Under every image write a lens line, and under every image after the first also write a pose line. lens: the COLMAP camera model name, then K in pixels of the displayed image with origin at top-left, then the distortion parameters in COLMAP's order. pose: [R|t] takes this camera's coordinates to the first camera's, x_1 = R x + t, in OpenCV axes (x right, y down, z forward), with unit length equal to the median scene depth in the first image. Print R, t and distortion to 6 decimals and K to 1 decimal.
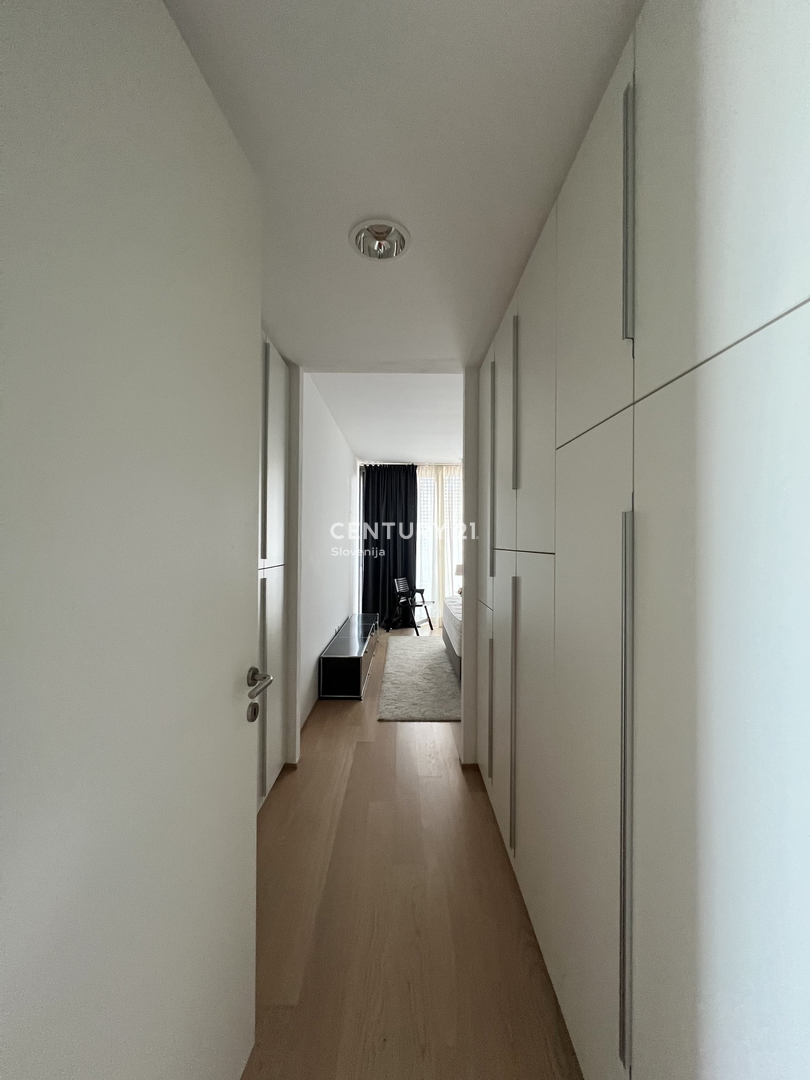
lens RADIAL K [[433.1, 0, 404.6], [0, 433.1, 539.2], [0, 0, 1]] dist [-0.001586, 0.000007]
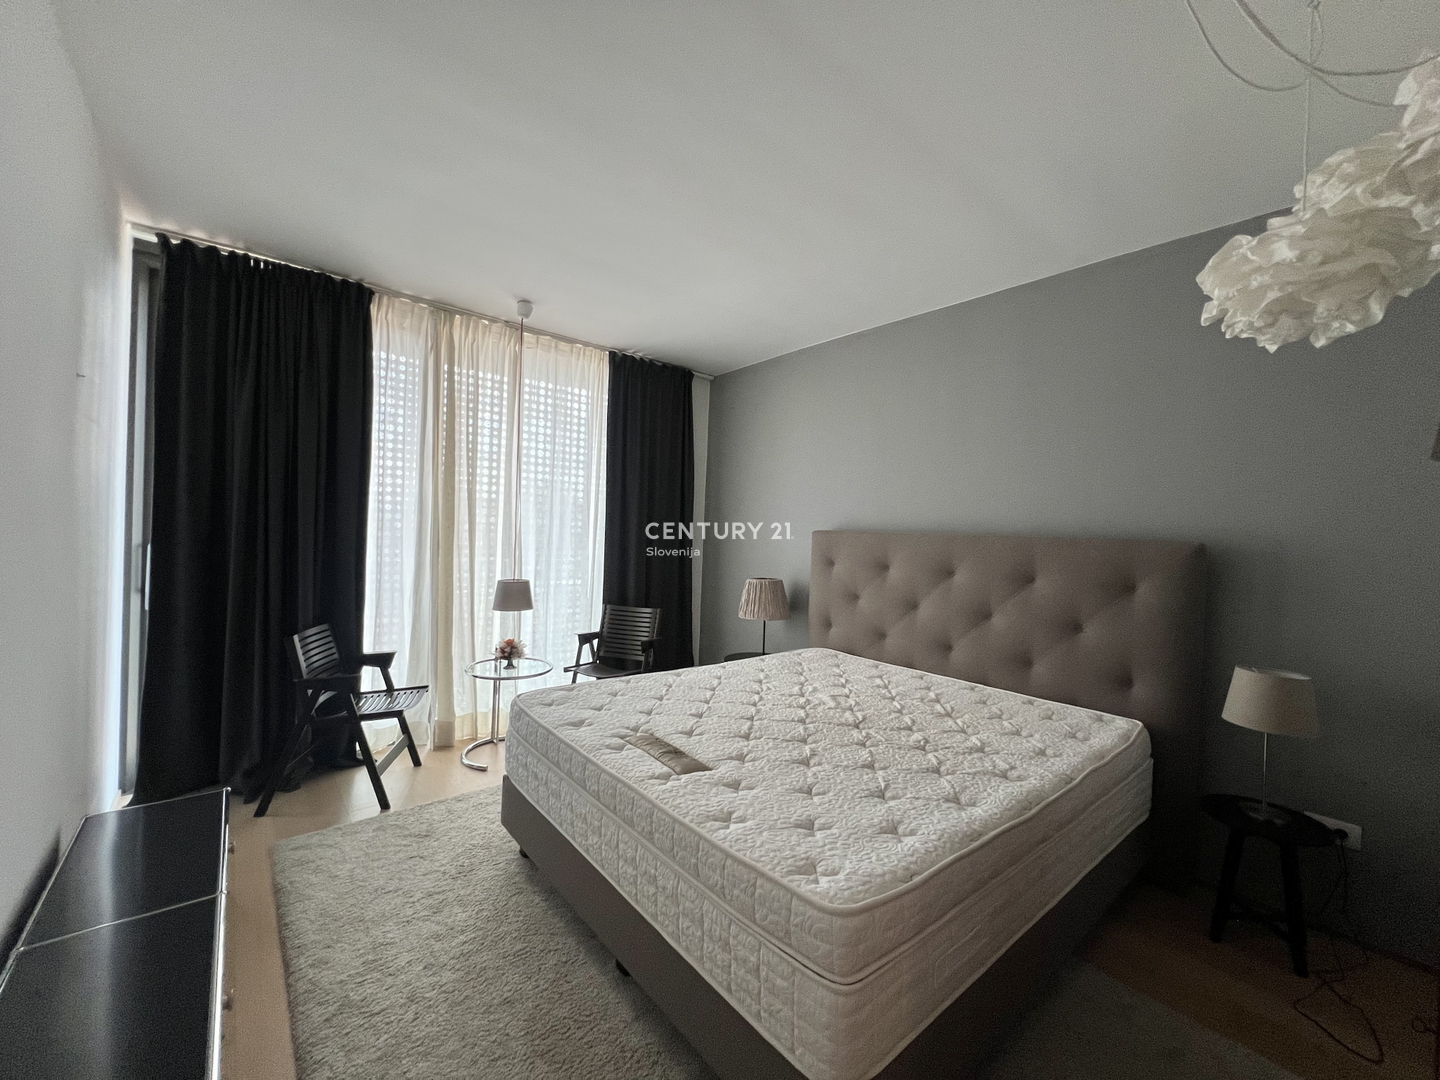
lens RADIAL K [[577.5, 0, 718.0], [0, 577.5, 538.0], [0, 0, 1]] dist [-0.001586, 0.000007]
pose [[0.771301, 0.012639, 0.636345, -0.048742], [-0.020378, 0.999781, 0.004843, 0.016095], [-0.636144, -0.016703, 0.771390, 0.480543]]
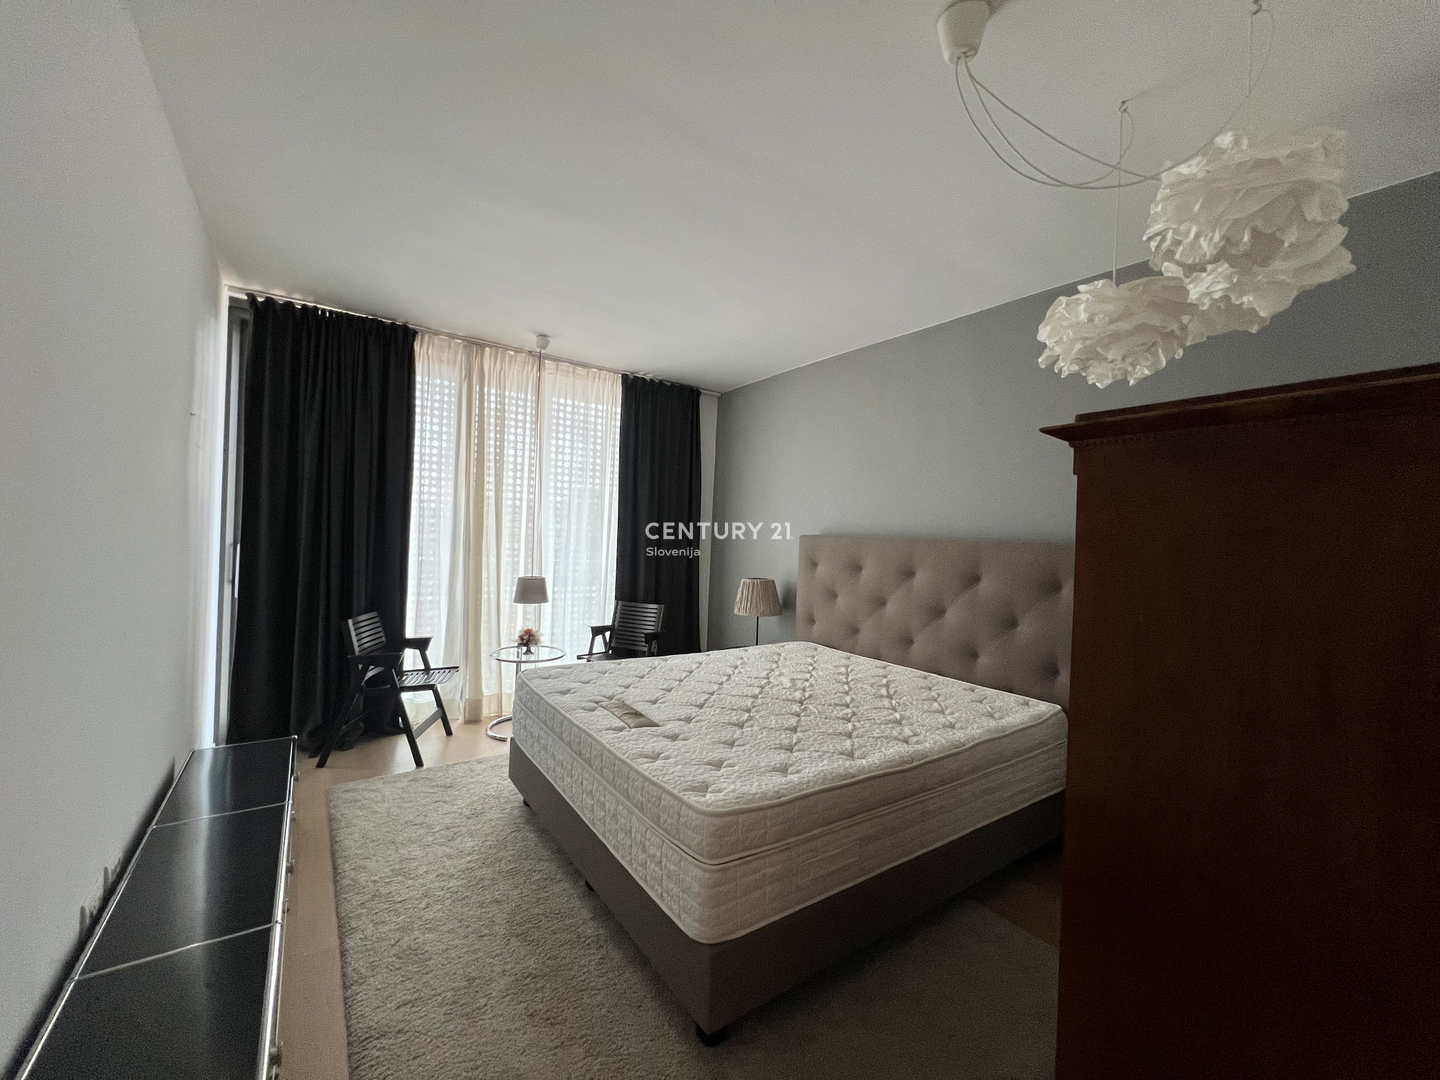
lens RADIAL K [[577.5, 0, 718.1], [0, 577.5, 537.9], [0, 0, 1]] dist [-0.001586, 0.000007]
pose [[0.820237, 0.021006, 0.571638, -0.044256], [-0.024303, 0.999703, -0.001864, 0.016152], [-0.571508, -0.012363, 0.820504, 0.403159]]
